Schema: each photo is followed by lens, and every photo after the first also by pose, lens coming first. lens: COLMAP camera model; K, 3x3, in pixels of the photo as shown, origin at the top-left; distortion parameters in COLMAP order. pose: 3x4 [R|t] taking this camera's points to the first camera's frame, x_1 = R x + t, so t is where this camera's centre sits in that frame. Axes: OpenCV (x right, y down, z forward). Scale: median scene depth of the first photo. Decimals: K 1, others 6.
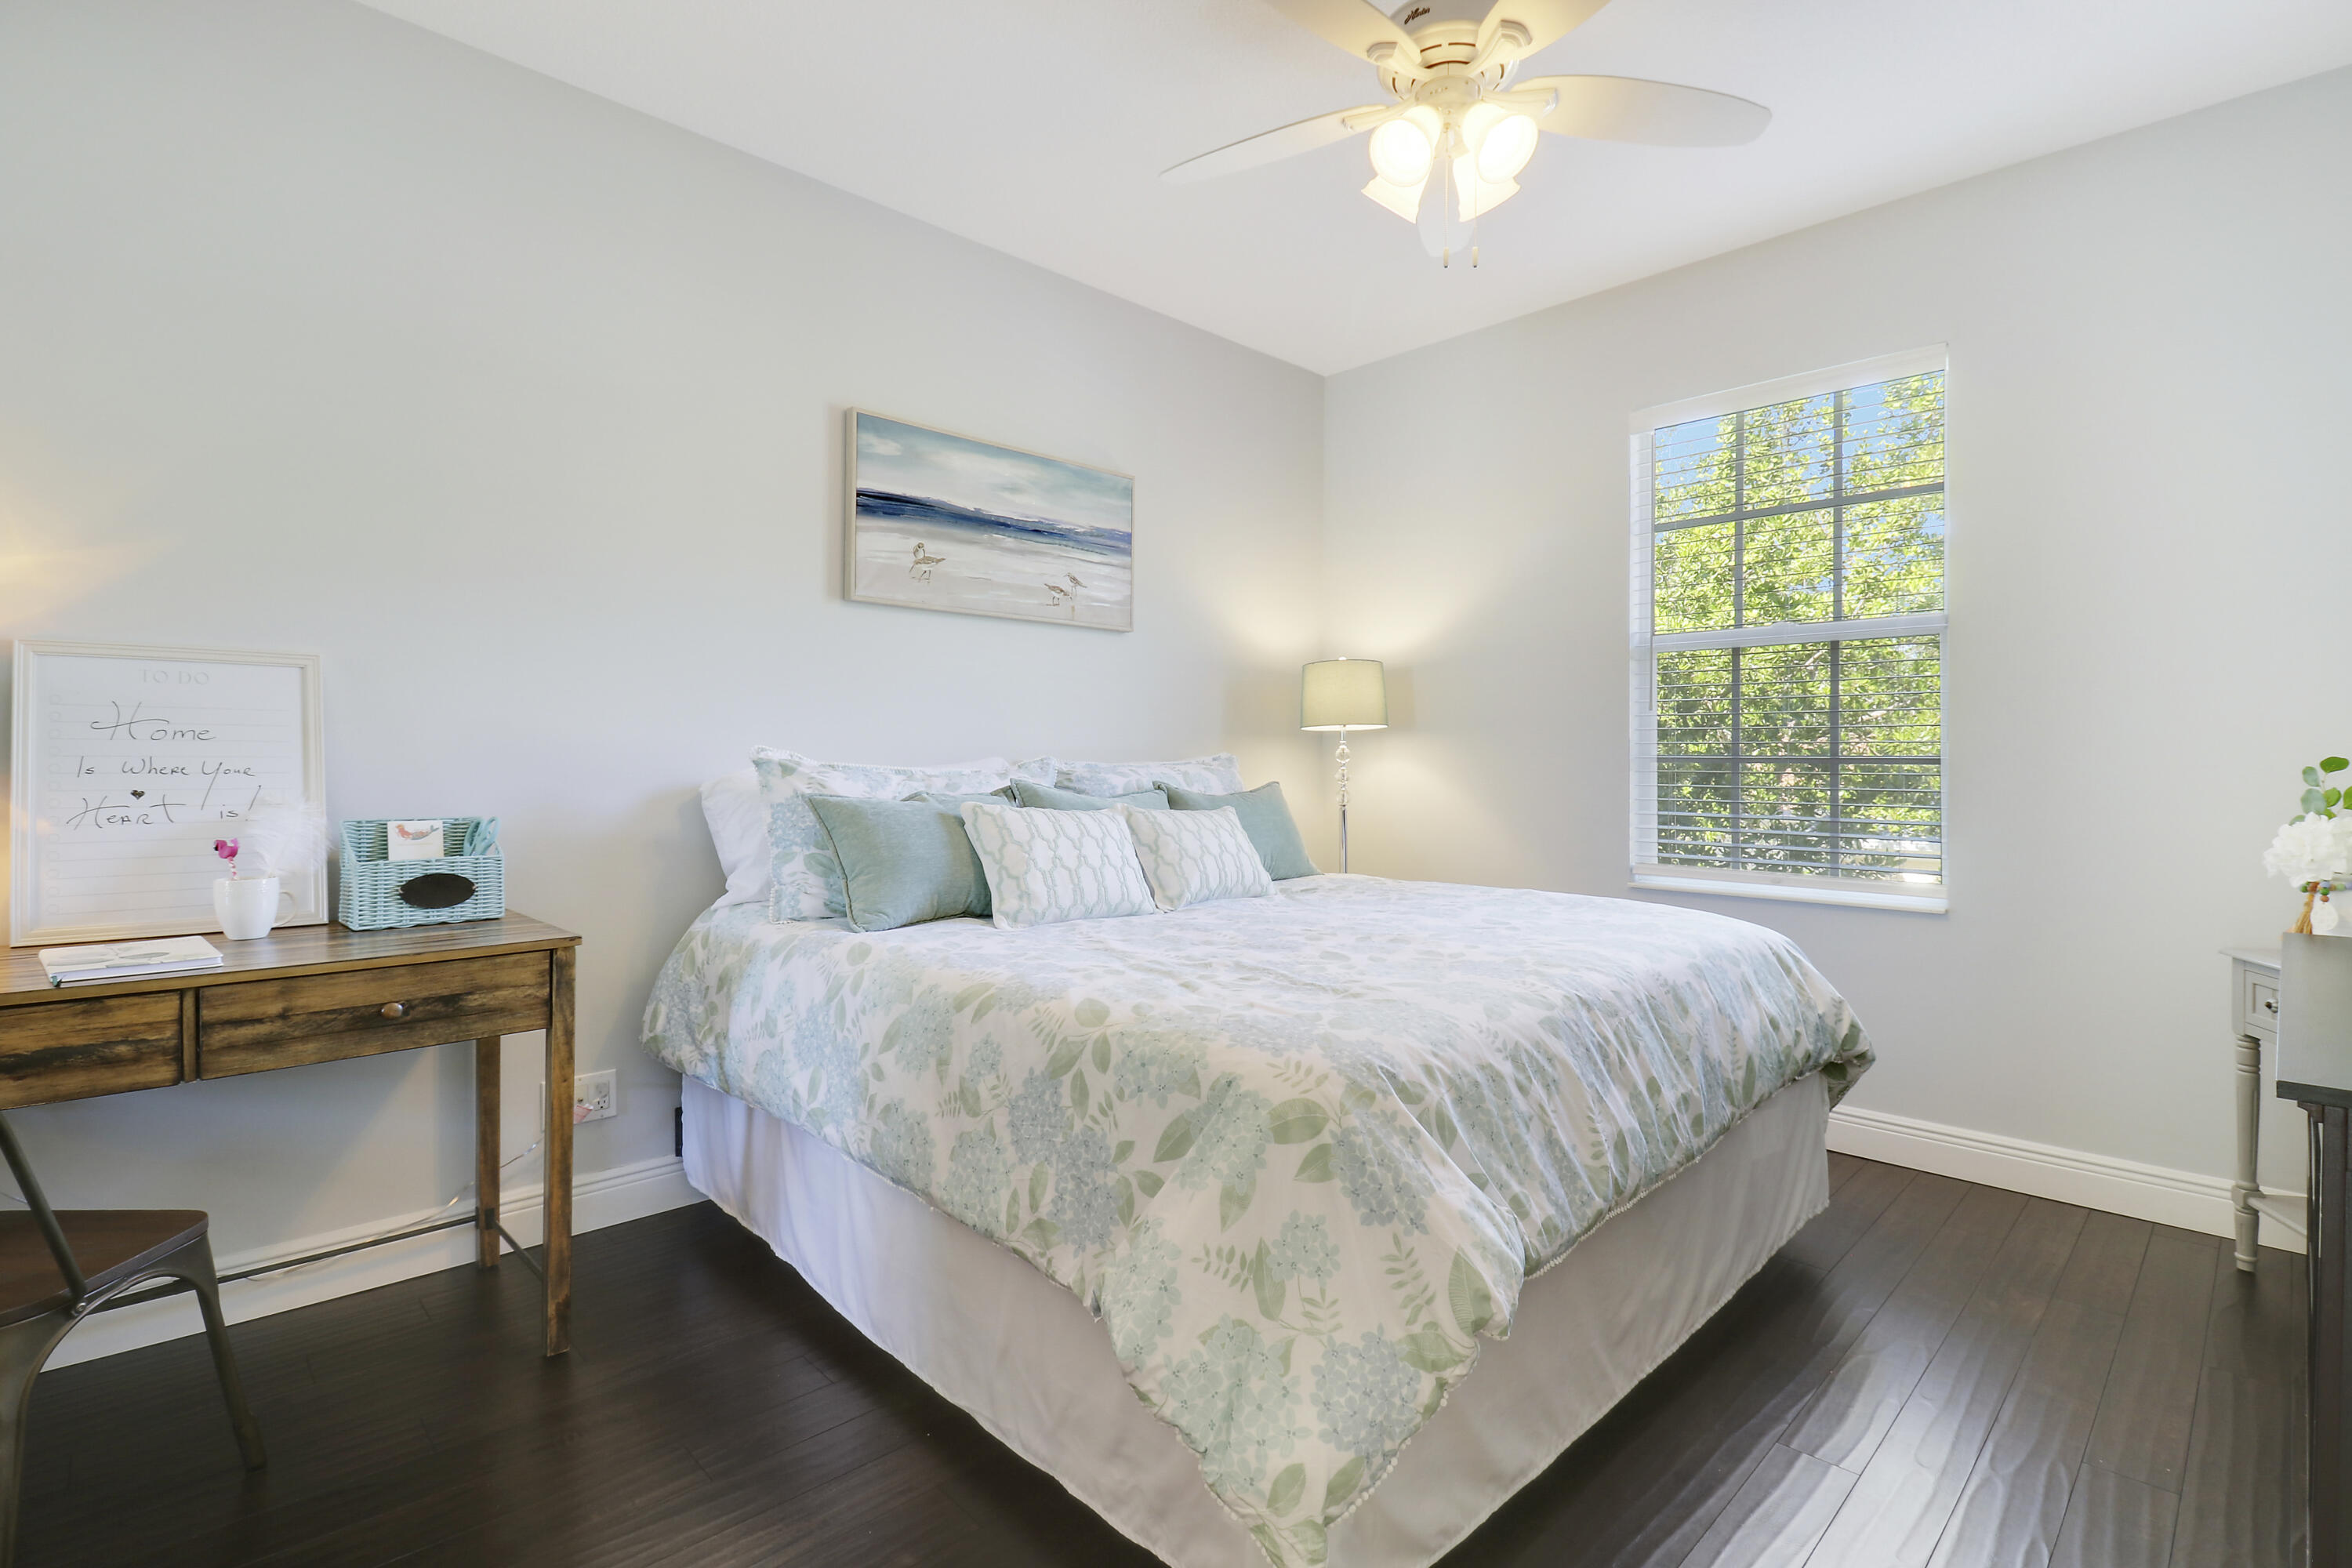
lens RADIAL K [[1108.1, 0, 1197.2], [0, 1108.1, 742.9], [0, 0, 1]] dist [0.004080, -0.016035]
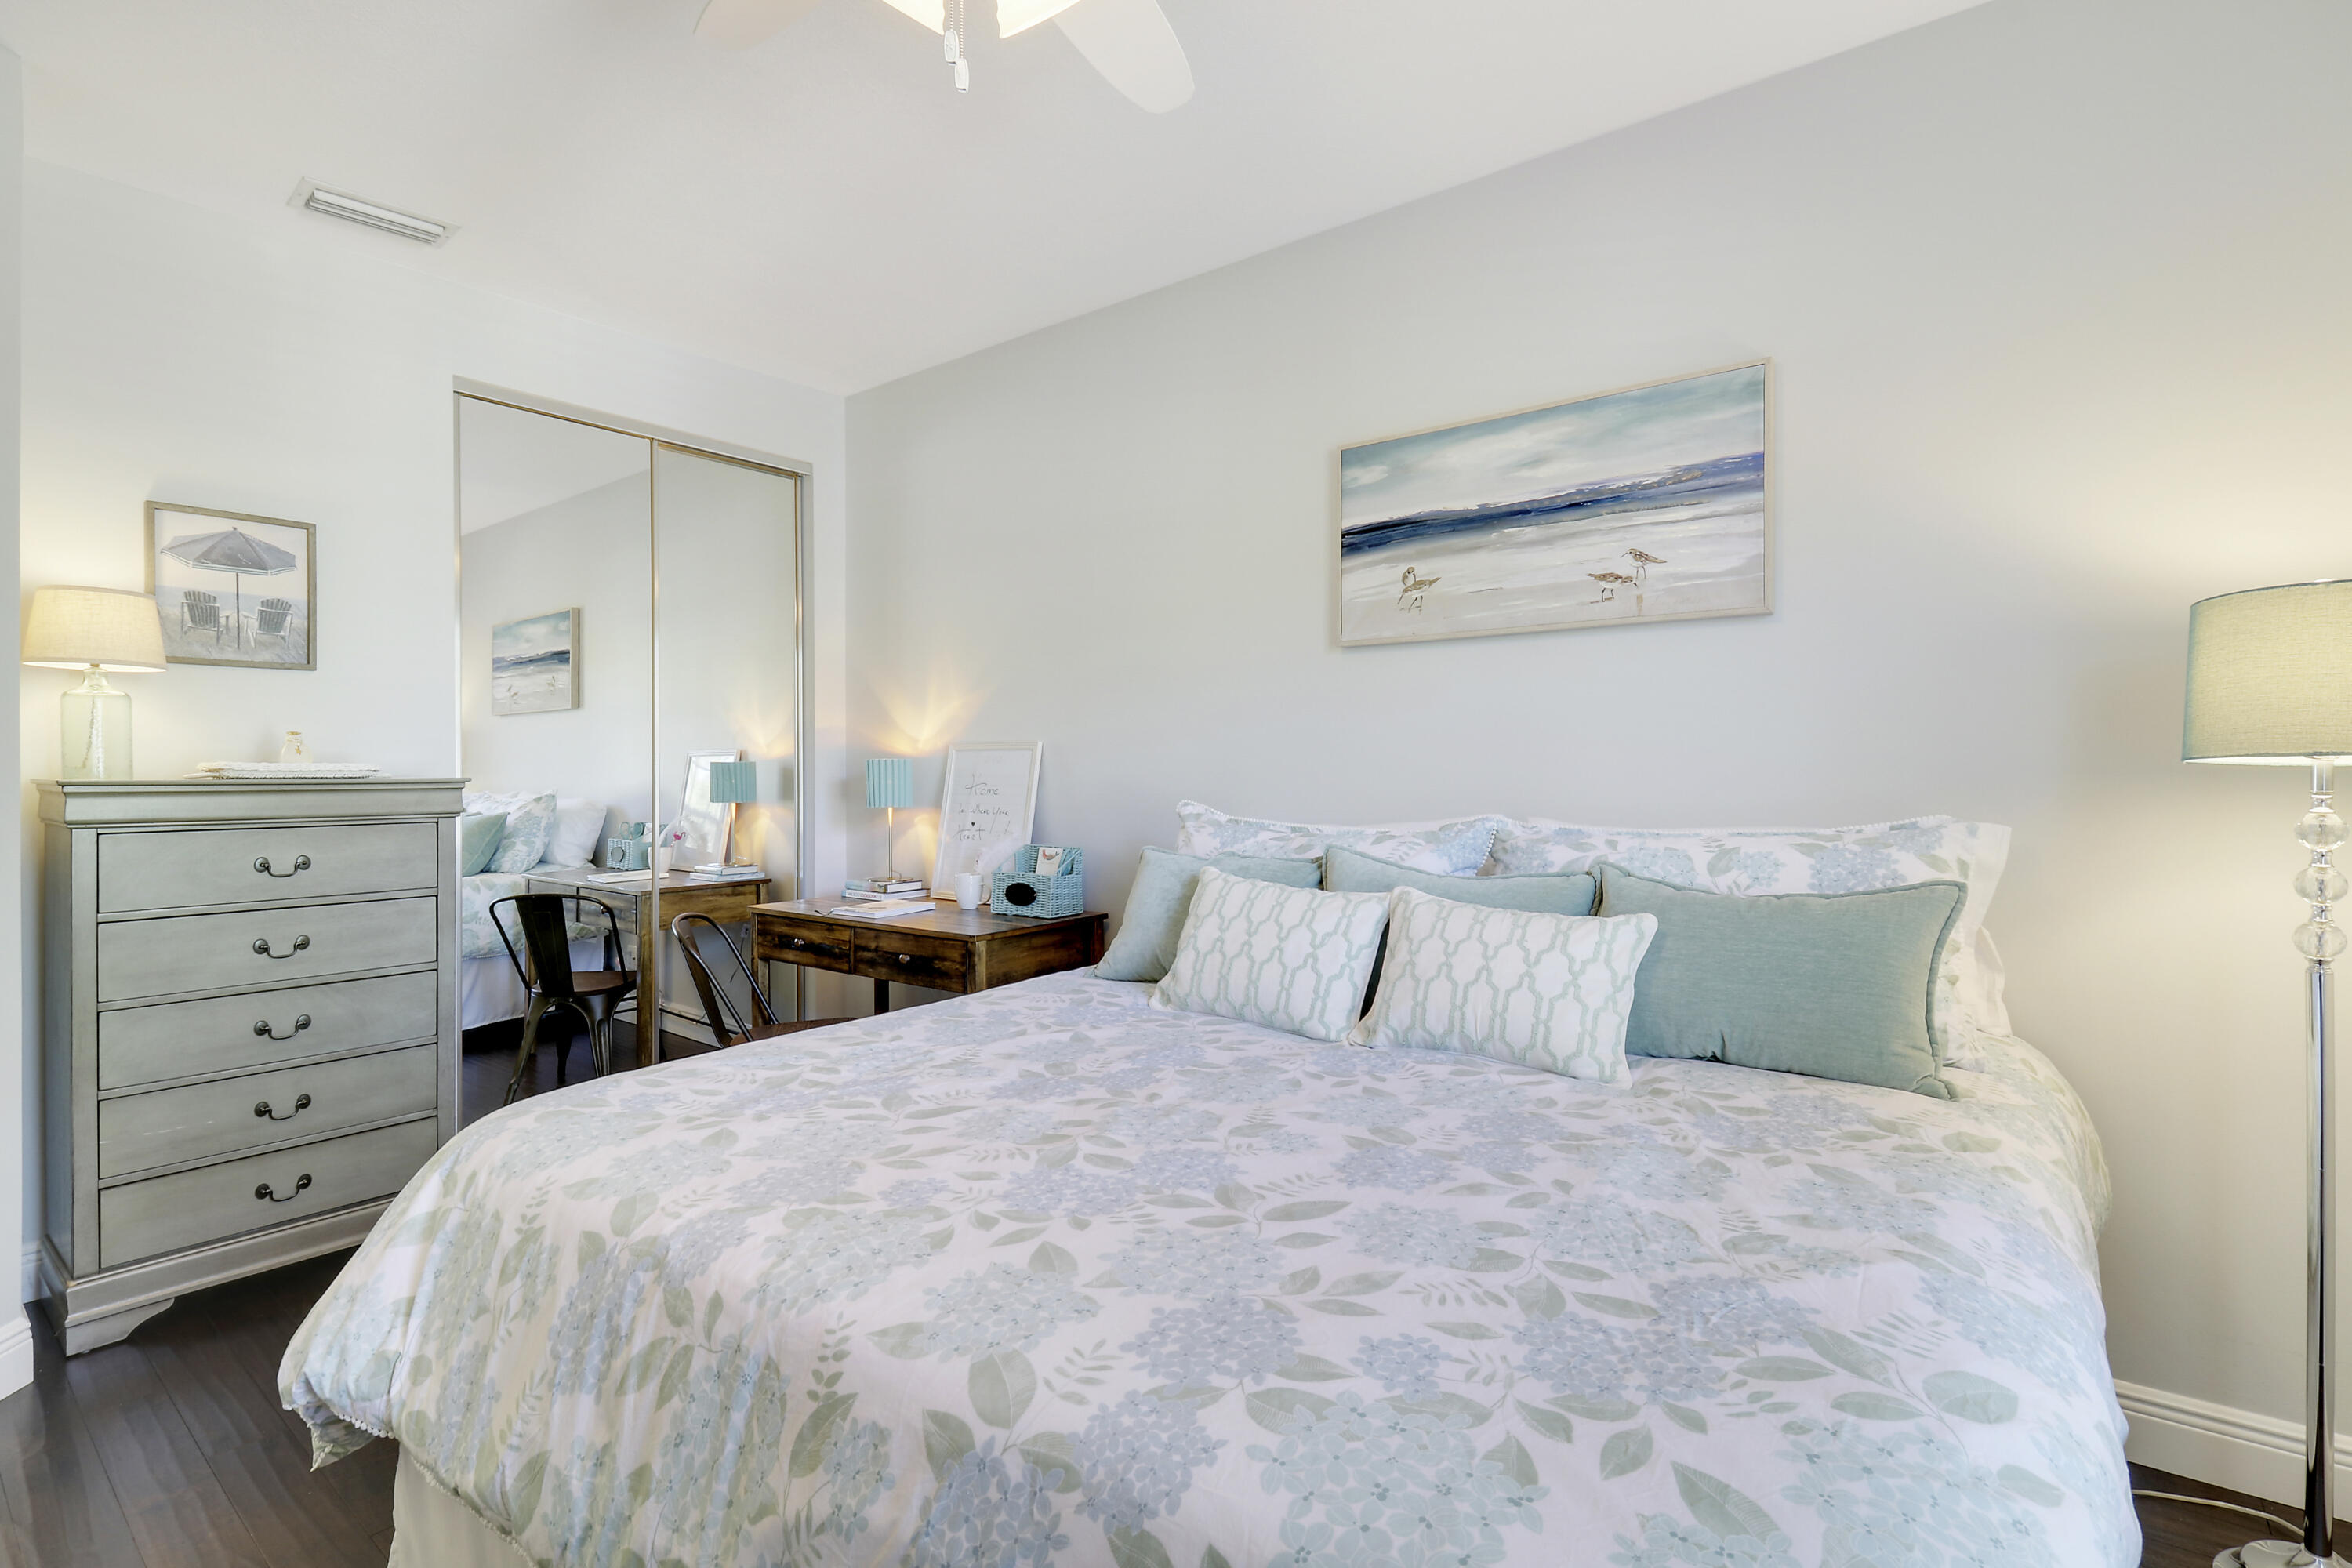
lens RADIAL K [[1108.1, 0, 1197.2], [0, 1108.1, 742.9], [0, 0, 1]] dist [0.004080, -0.016035]
pose [[0.123671, -0.028524, -0.991913, 0.596805], [0.016887, 0.999503, -0.026637, -0.021191], [0.992180, -0.013456, 0.124091, 0.725174]]
